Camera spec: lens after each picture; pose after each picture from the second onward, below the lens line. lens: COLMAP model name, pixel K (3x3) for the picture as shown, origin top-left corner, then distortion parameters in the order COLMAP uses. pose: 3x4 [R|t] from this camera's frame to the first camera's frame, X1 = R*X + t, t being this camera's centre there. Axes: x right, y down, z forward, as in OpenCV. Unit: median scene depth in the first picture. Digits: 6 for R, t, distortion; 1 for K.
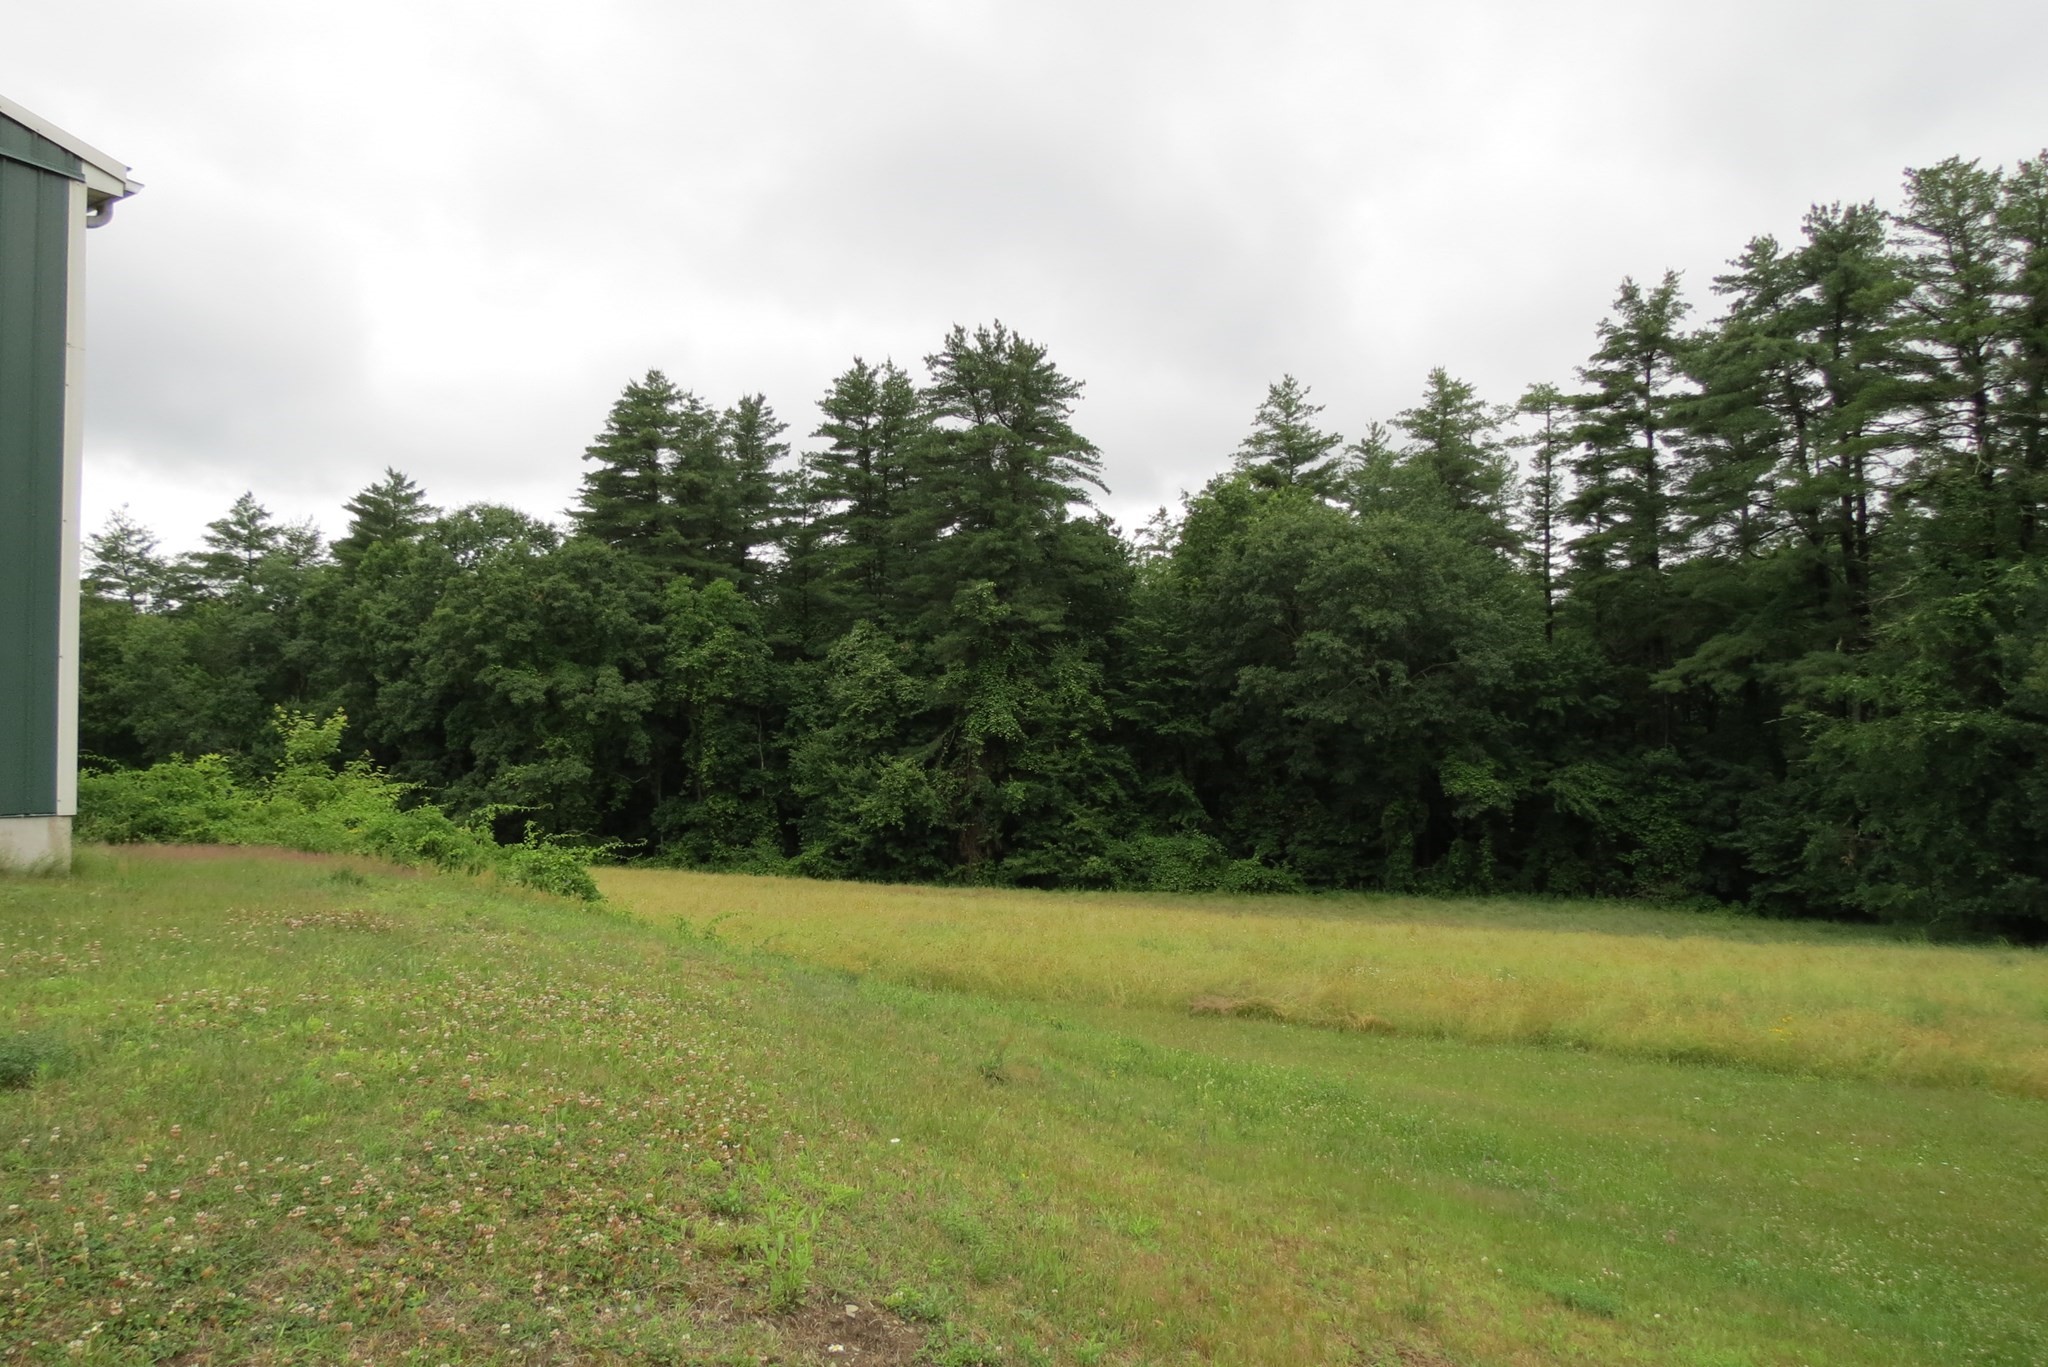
lens RADIAL K [[1397.2, 0, 1024.0], [0, 1397.2, 683.5], [0, 0, 1]] dist [-0.026871, 0.002144]
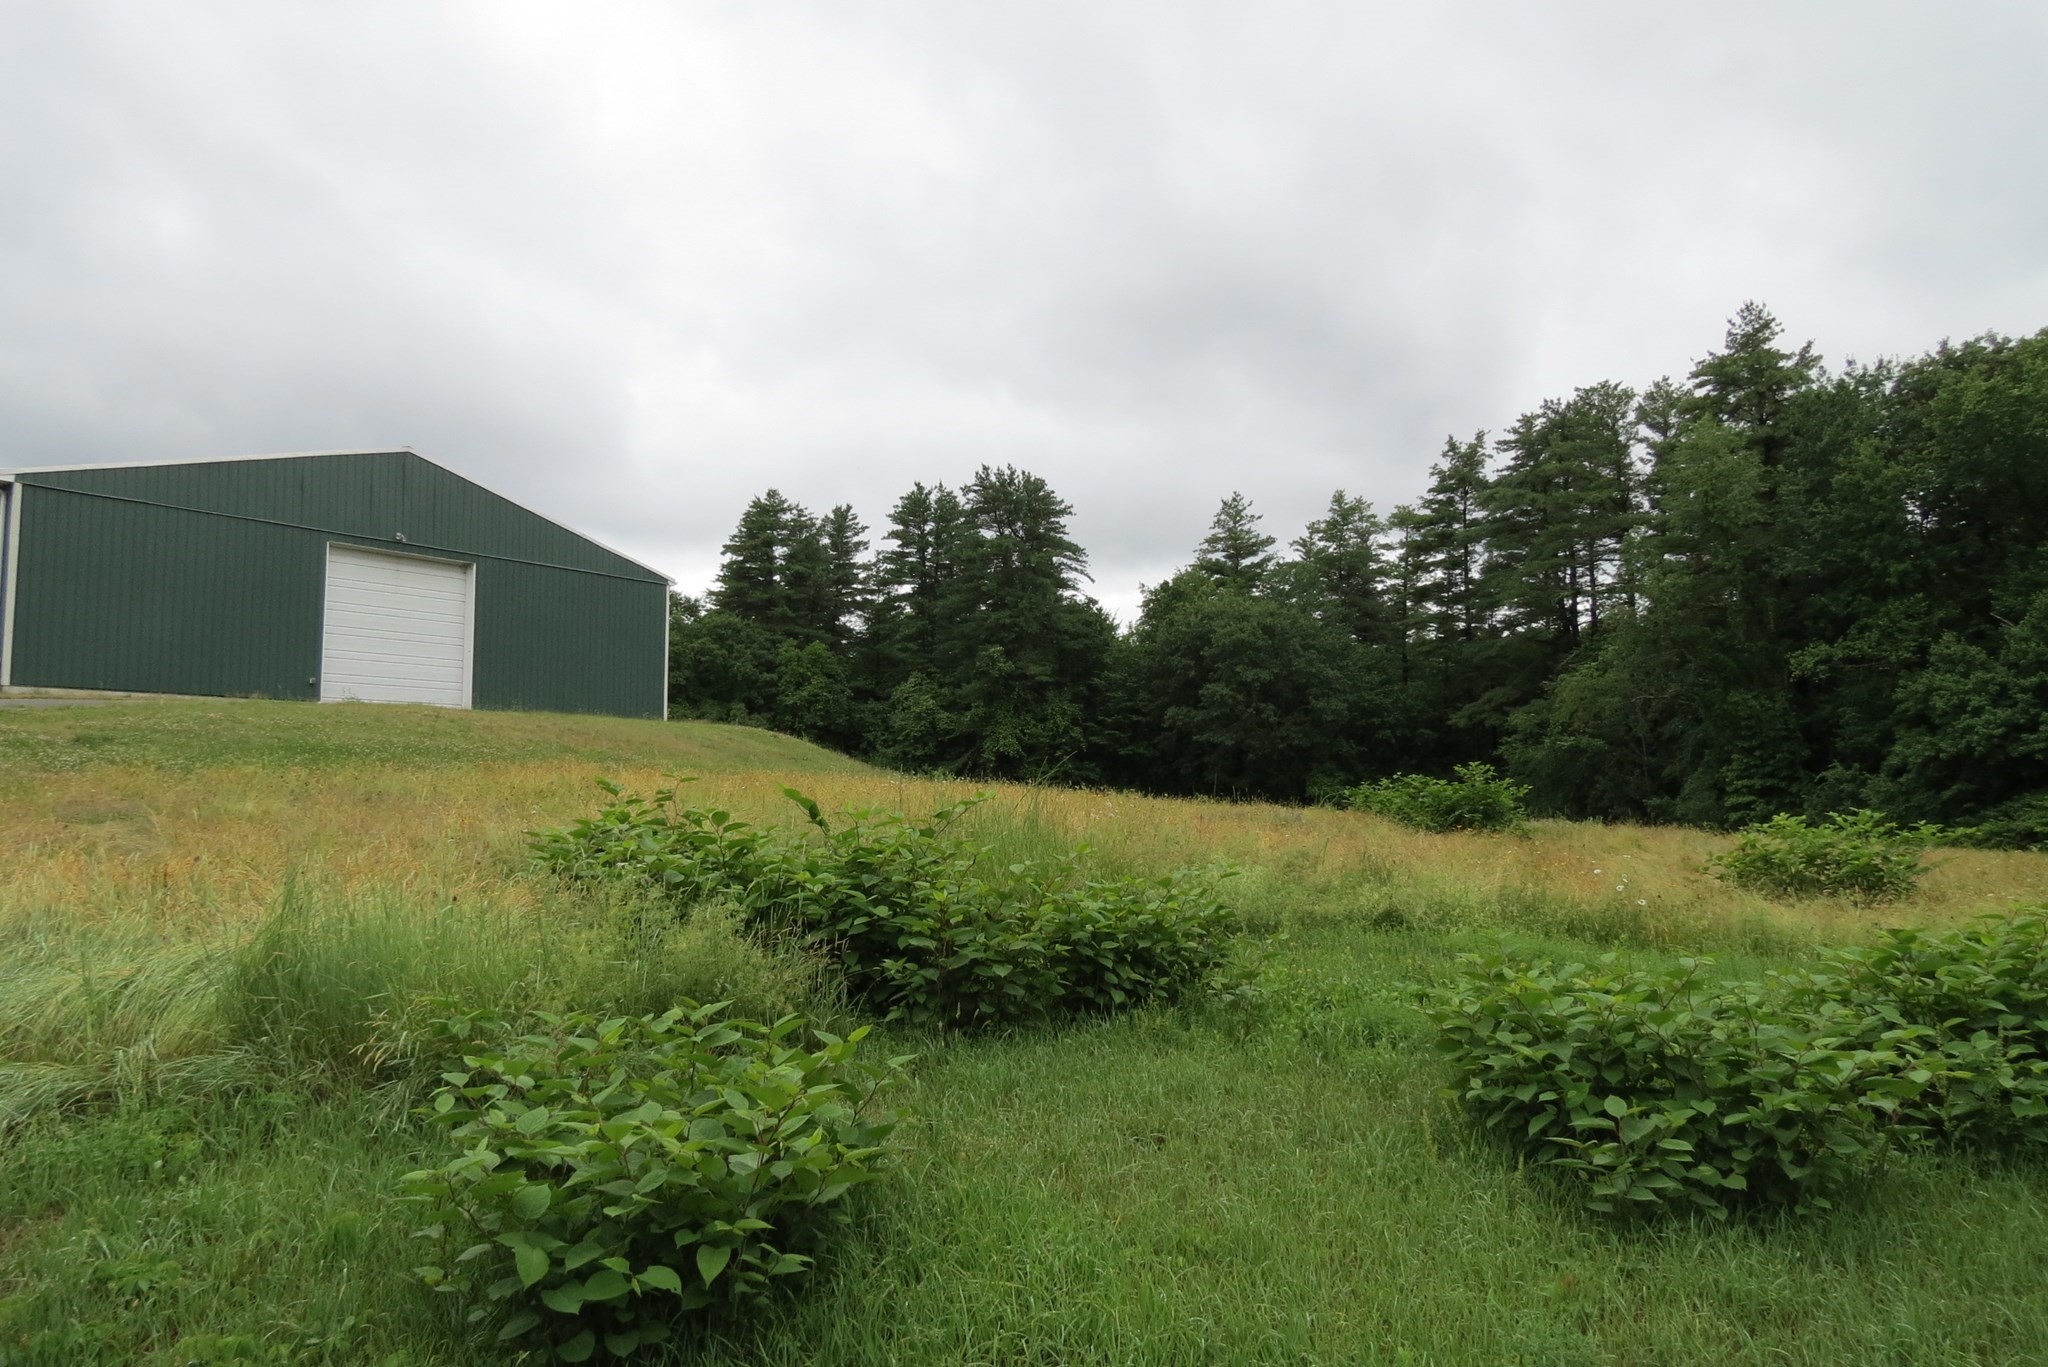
lens RADIAL K [[1397.2, 0, 1024.0], [0, 1397.2, 683.5], [0, 0, 1]] dist [-0.026871, 0.002144]
pose [[0.997461, 0.009581, -0.070569, 0.094241], [-0.011963, 0.999370, -0.033421, 0.012262], [0.070204, 0.034180, 0.996947, -0.402555]]
